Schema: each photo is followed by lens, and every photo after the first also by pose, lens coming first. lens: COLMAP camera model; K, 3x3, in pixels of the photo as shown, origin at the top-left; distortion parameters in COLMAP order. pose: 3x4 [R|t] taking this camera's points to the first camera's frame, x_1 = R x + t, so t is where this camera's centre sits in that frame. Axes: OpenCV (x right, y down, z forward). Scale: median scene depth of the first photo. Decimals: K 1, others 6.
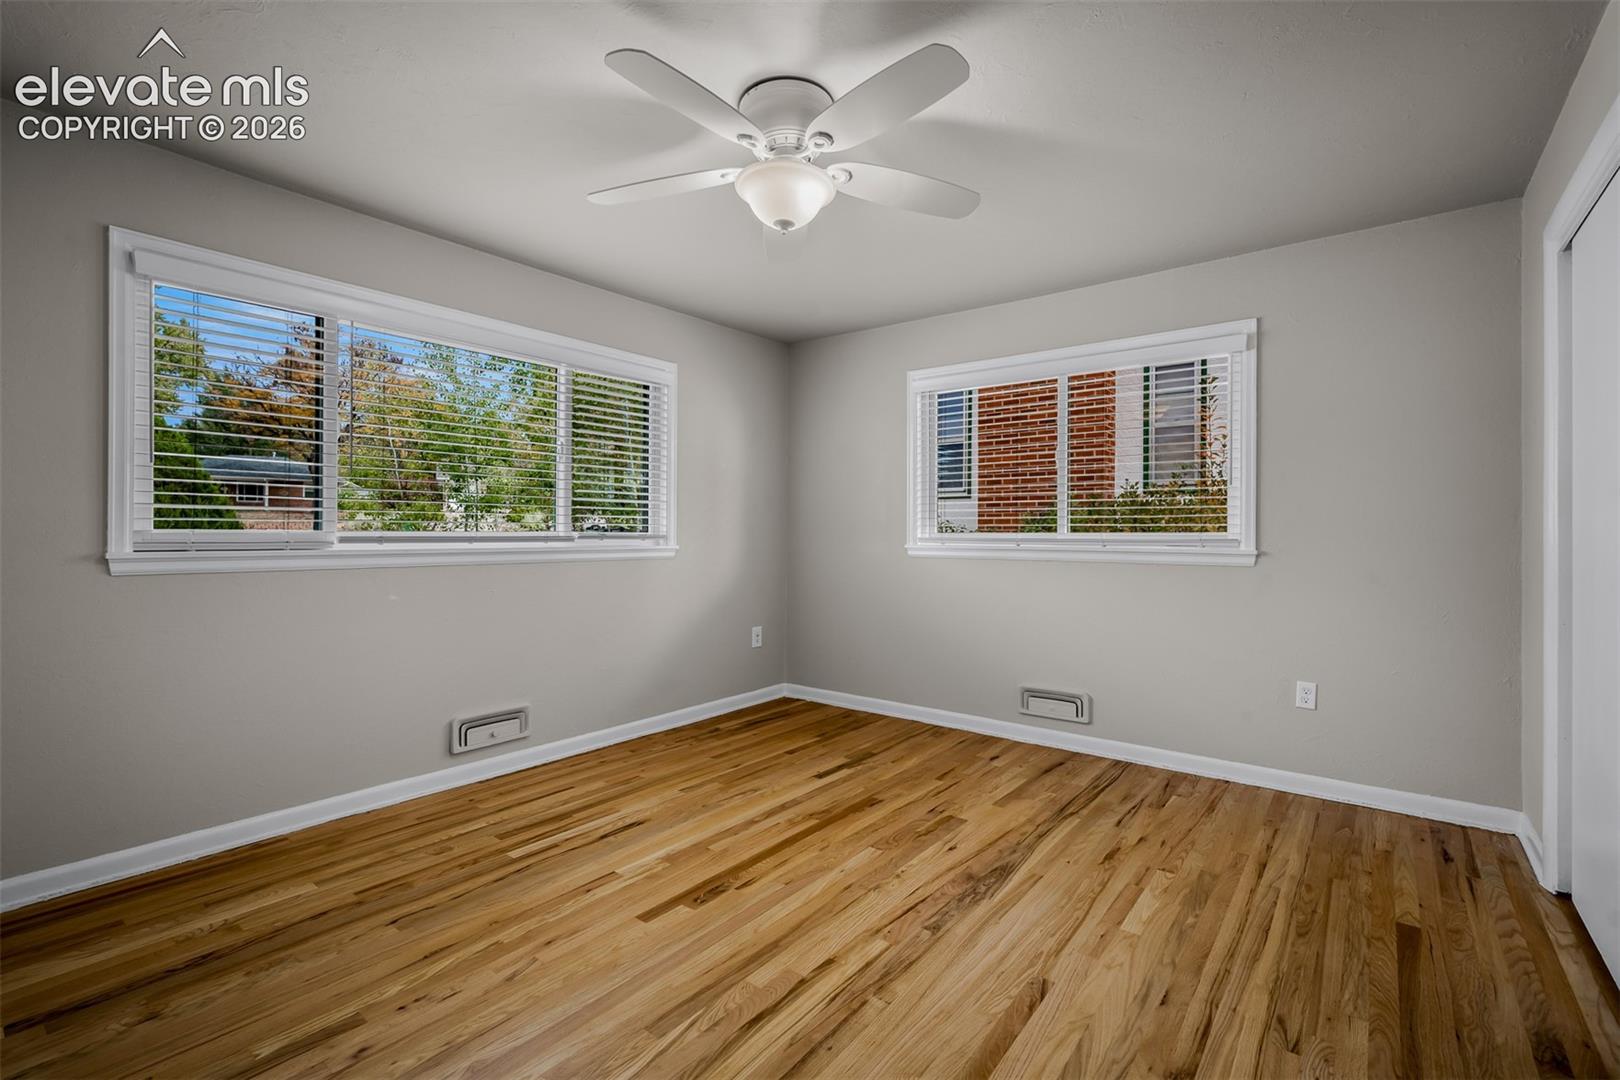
lens RADIAL K [[722.0, 0, 810.0], [0, 722.0, 540.0], [0, 0, 1]] dist [-0.001987, -0.000681]
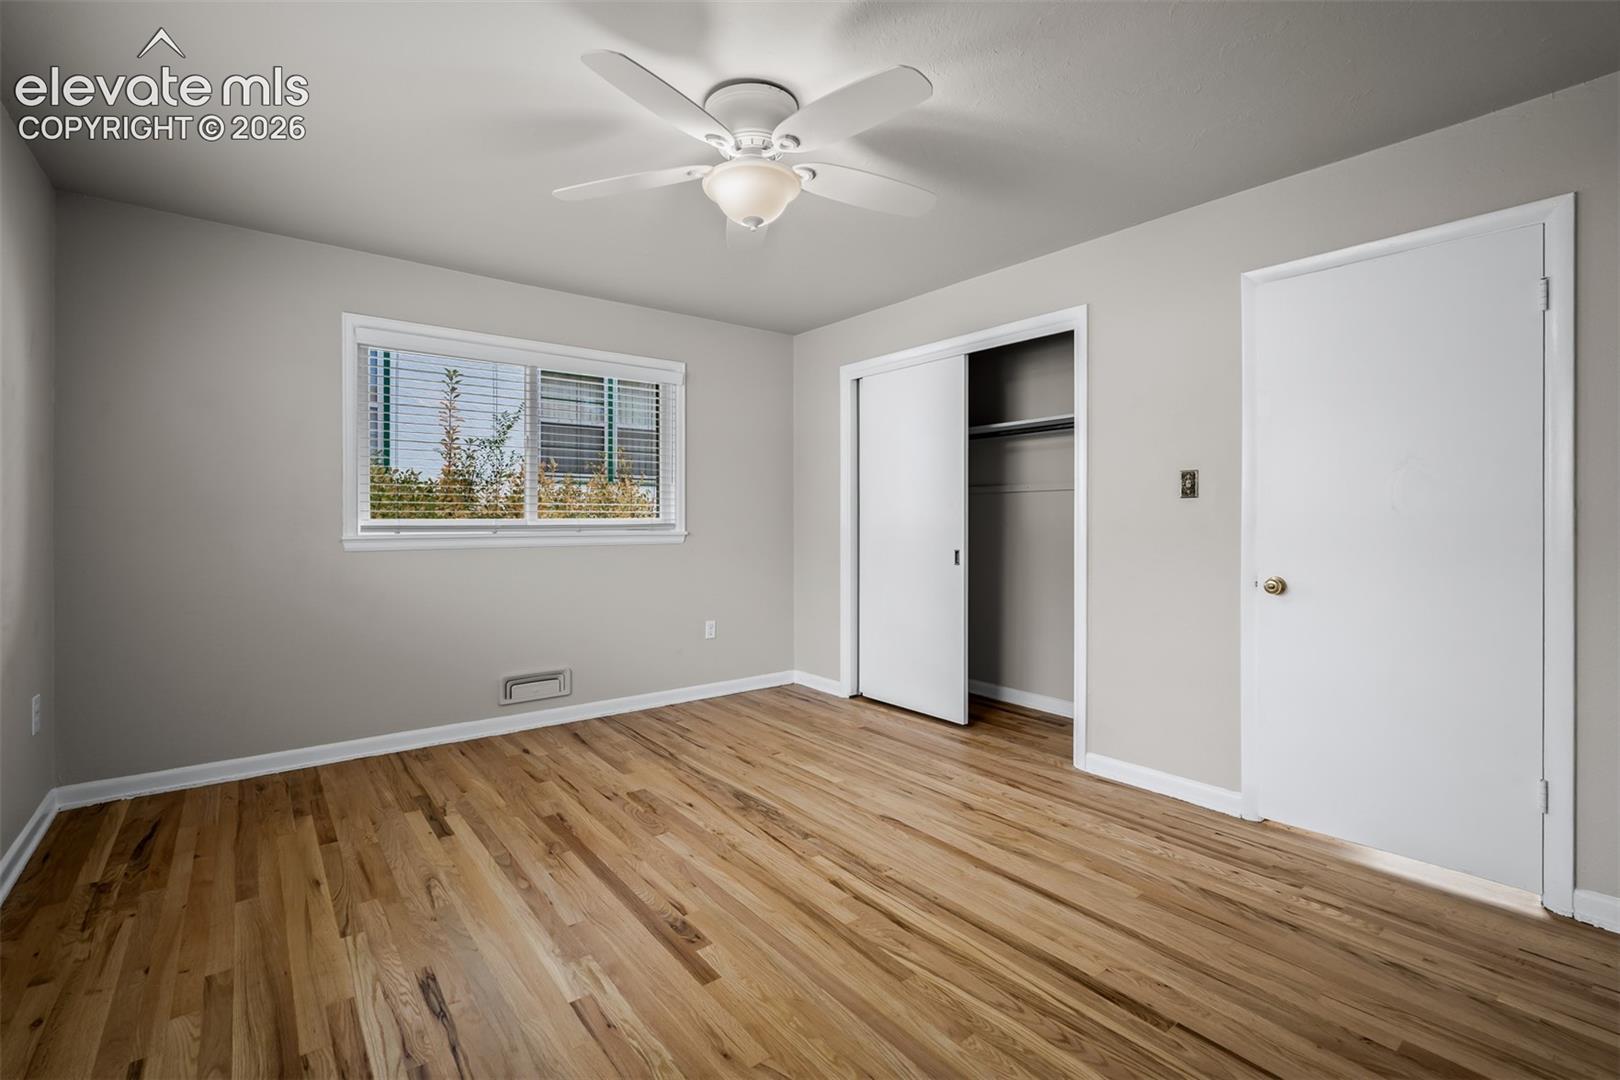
lens RADIAL K [[722.0, 0, 810.0], [0, 722.0, 540.0], [0, 0, 1]] dist [-0.001987, -0.000681]
pose [[0.224146, -0.029581, 0.974106, -0.770427], [0.008528, 0.999561, 0.028391, -0.007593], [-0.974518, 0.001944, 0.224300, 0.532126]]
